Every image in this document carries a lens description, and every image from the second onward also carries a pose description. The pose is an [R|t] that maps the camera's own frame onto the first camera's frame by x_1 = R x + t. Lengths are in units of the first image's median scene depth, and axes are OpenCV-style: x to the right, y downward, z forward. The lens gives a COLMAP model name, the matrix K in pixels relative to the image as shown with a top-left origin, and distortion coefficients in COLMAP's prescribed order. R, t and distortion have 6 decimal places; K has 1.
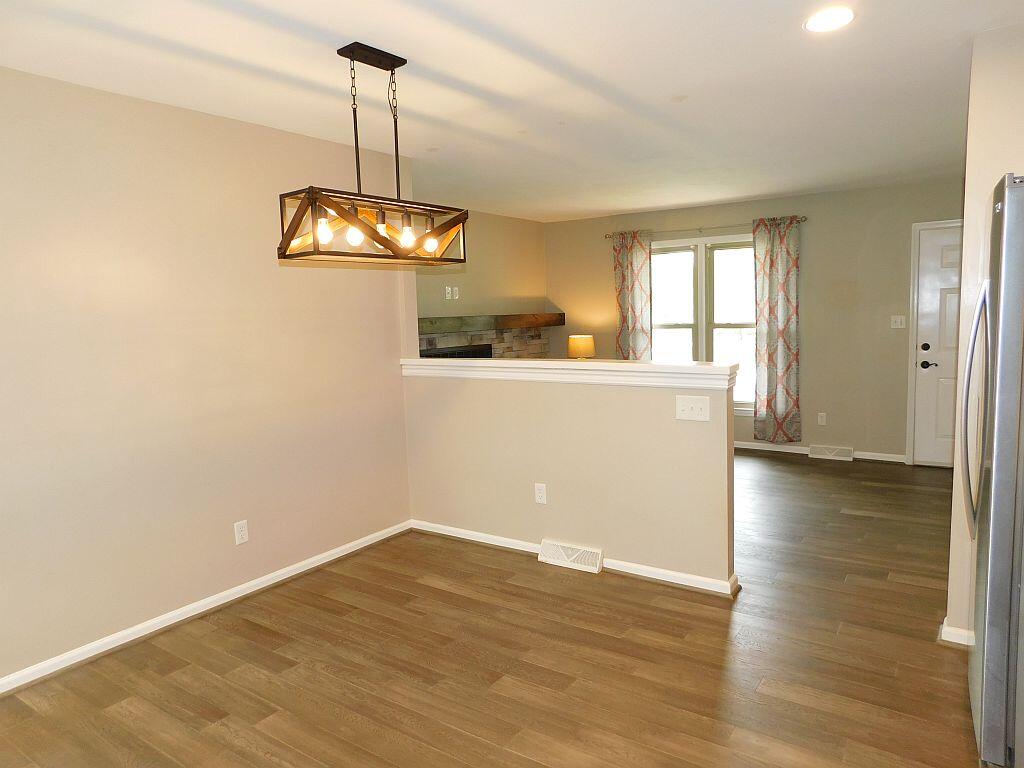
lens RADIAL K [[677.6, 0, 512.0], [0, 677.6, 384.0], [0, 0, 1]] dist [-0.063495, 0.035688]
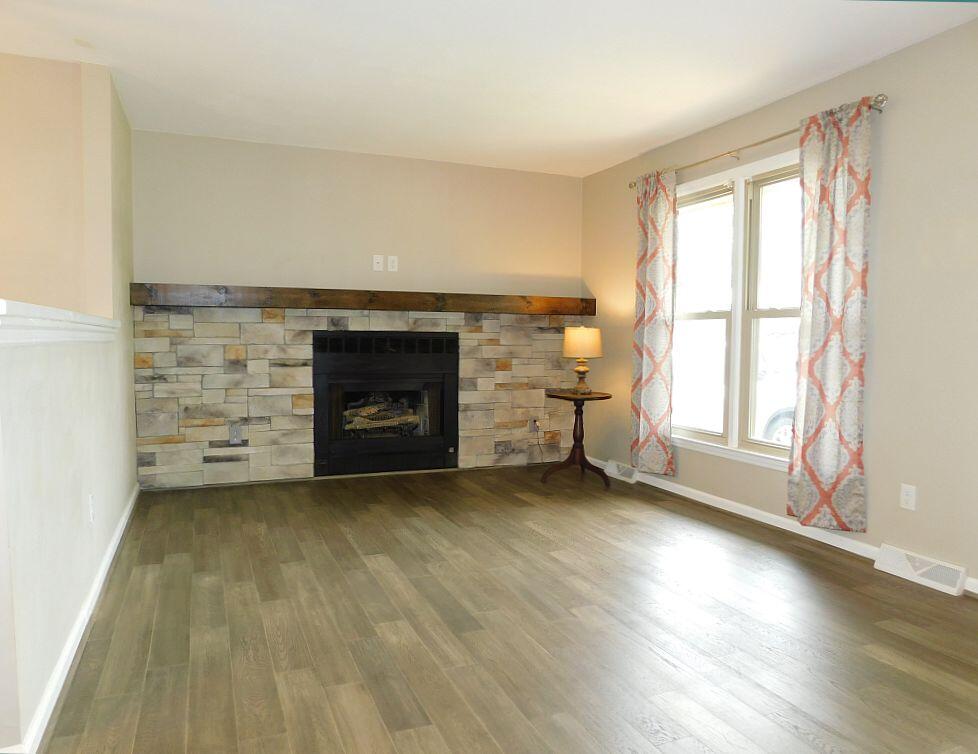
lens RADIAL K [[685.8, 0, 489.0], [0, 685.8, 377.0], [0, 0, 1]] dist [-0.001905, -0.000246]
pose [[0.843370, 0.069855, -0.532773, 0.464928], [-0.092439, 0.995593, -0.015791, 0.000536], [0.529322, 0.062567, 0.846111, 0.397255]]
